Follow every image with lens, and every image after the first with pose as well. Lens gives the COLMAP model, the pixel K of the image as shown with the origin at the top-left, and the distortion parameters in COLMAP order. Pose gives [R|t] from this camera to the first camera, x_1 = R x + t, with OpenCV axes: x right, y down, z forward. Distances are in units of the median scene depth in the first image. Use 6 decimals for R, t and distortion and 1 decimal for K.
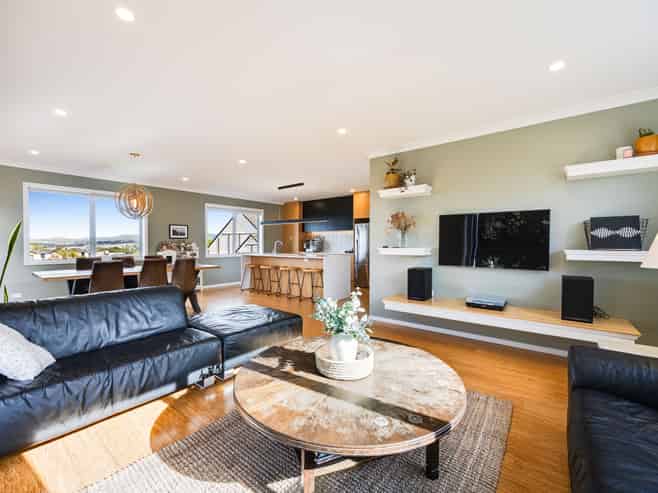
lens RADIAL K [[285.1, 0, 328.8], [0, 285.1, 246.2], [0, 0, 1]] dist [-0.001034, 0.000225]
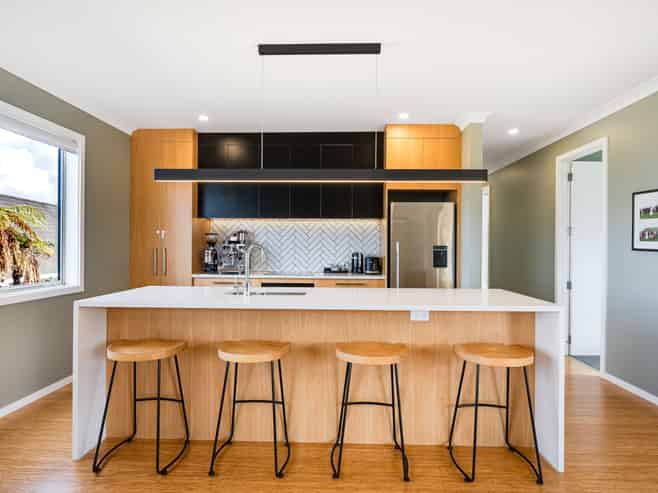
lens RADIAL K [[422.5, 0, 329.6], [0, 422.5, 248.0], [0, 0, 1]] dist [-0.002072, -0.000705]
pose [[0.809729, 0.003279, 0.586794, -0.392028], [0.002720, 0.999953, -0.009341, -0.009943], [-0.586797, 0.009160, 0.809682, 0.696625]]
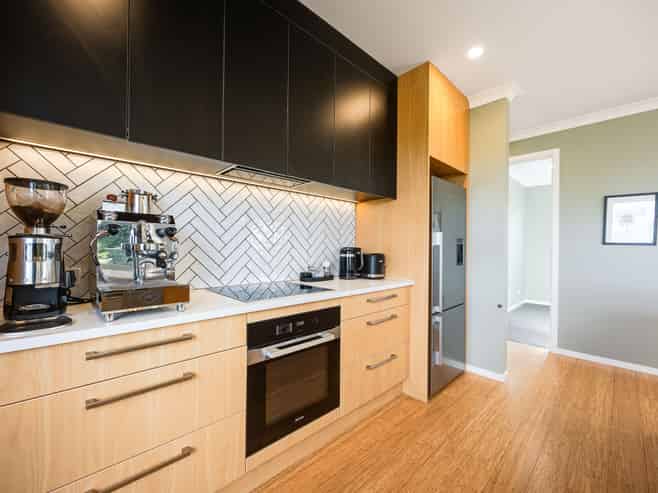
lens RADIAL K [[285.1, 0, 329.4], [0, 285.1, 245.9], [0, 0, 1]] dist [-0.001034, 0.000225]
pose [[0.125203, 0.004186, 0.992122, -0.242321], [0.006171, 0.999968, -0.004998, -0.008593], [-0.992112, 0.006748, 0.125173, 1.288407]]
